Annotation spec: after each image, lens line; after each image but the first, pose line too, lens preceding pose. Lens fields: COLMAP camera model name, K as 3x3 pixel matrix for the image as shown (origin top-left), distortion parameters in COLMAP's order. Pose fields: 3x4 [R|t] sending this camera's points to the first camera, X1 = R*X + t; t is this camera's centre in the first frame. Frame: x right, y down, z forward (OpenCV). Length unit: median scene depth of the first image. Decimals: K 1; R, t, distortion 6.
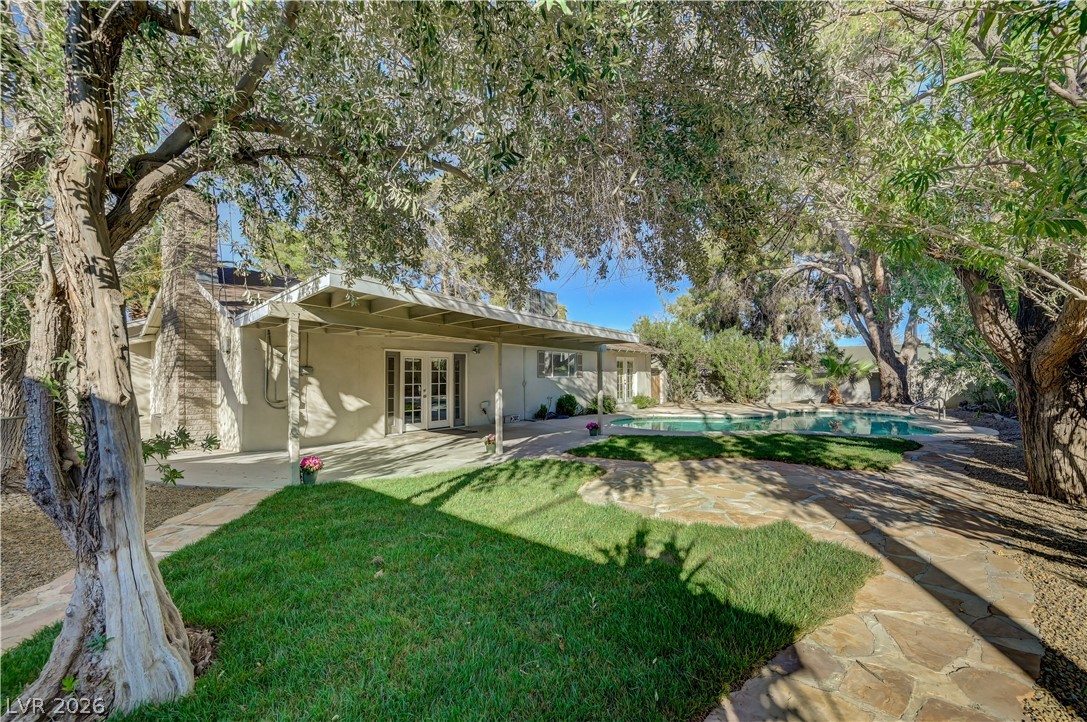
lens RADIAL K [[433.3, 0, 547.8], [0, 433.3, 371.8], [0, 0, 1]] dist [-0.000244, -0.000065]
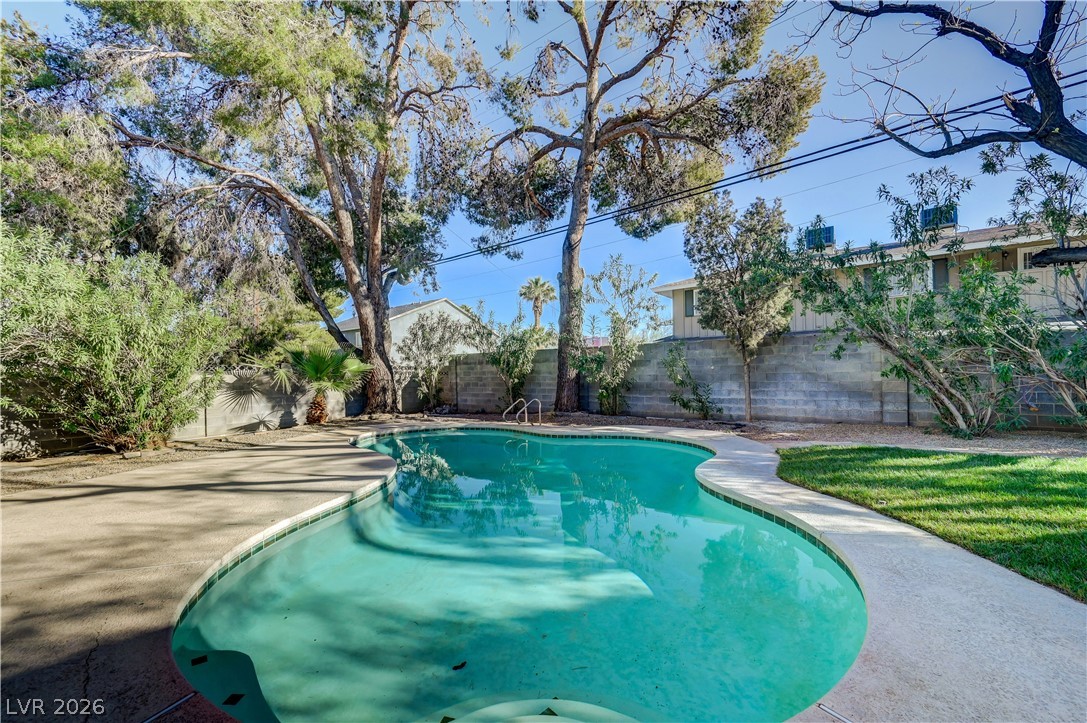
lens RADIAL K [[433.3, 0, 547.8], [0, 433.3, 372.3], [0, 0, 1]] dist [-0.000244, -0.000065]
pose [[-0.071772, 0.009943, 0.997371, 0.020585], [0.010218, 0.999905, -0.009233, 0.009515], [-0.997369, 0.009528, -0.071867, 0.683906]]
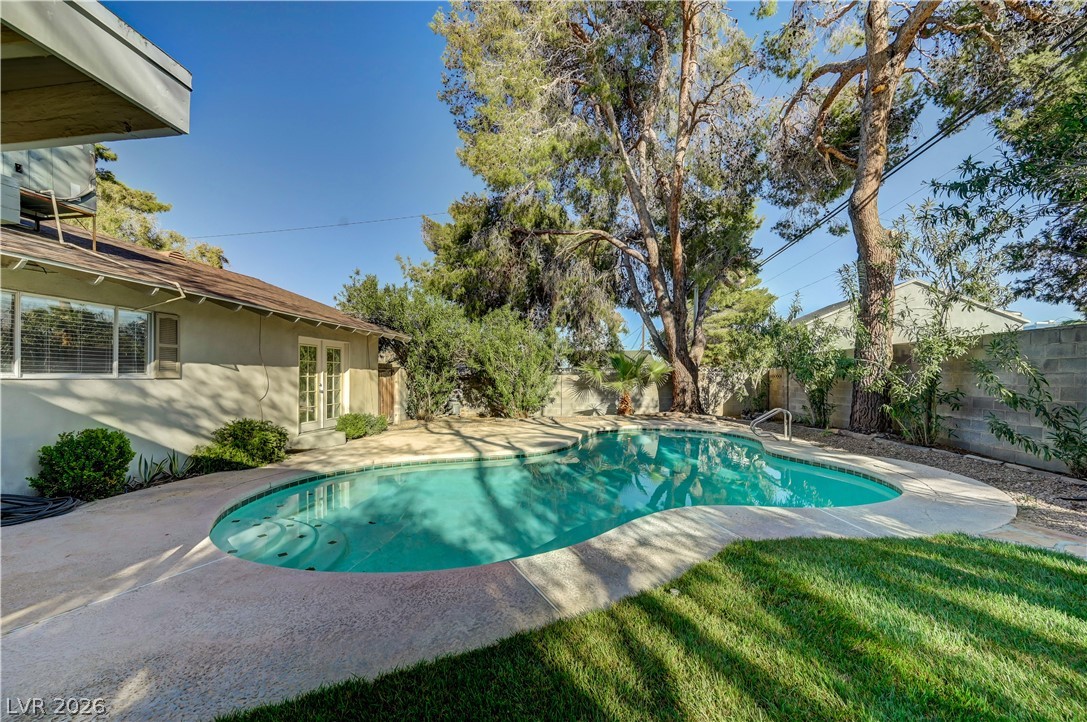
lens RADIAL K [[429.9, 0, 554.7], [0, 429.9, 376.1], [0, 0, 1]] dist [-0.000575, -0.000138]
pose [[0.826643, 0.010847, 0.562623, 0.116400], [-0.012937, 0.999916, -0.000269, 0.005796], [-0.562578, -0.007057, 0.826714, 0.414146]]
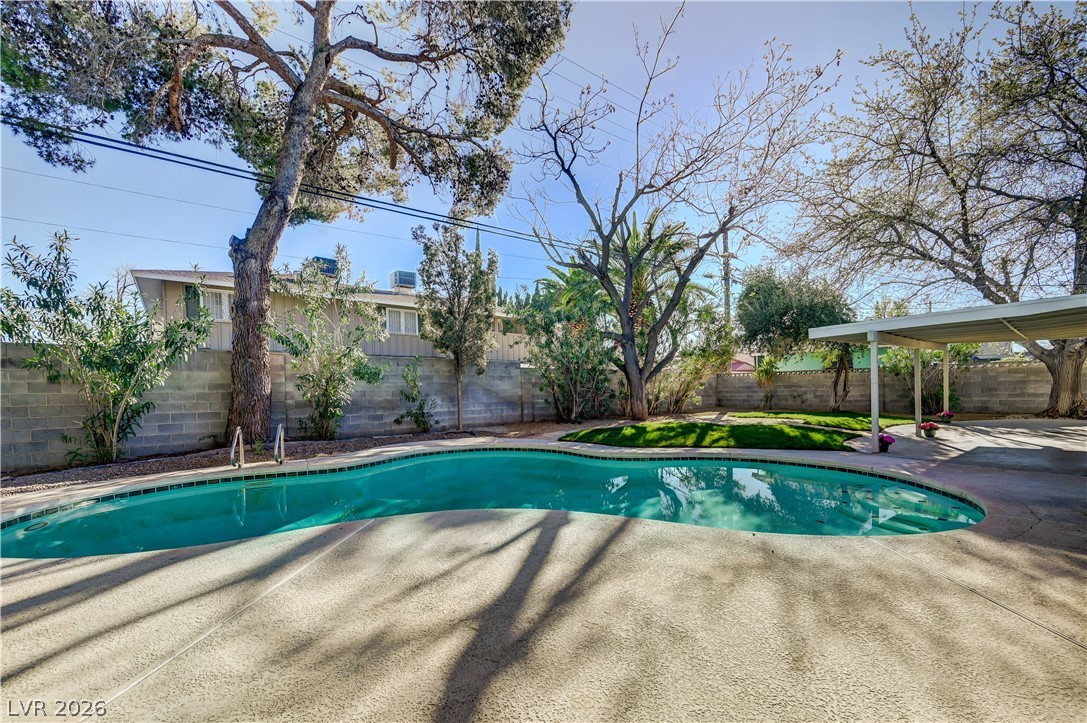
lens RADIAL K [[440.2, 0, 540.8], [0, 440.2, 397.7], [0, 0, 1]] dist [-0.000159, 0.000140]
pose [[-0.981532, 0.015341, 0.190681, 0.284344], [0.017931, 0.999769, 0.011865, 0.015168], [-0.190455, 0.015065, -0.981580, 0.992740]]
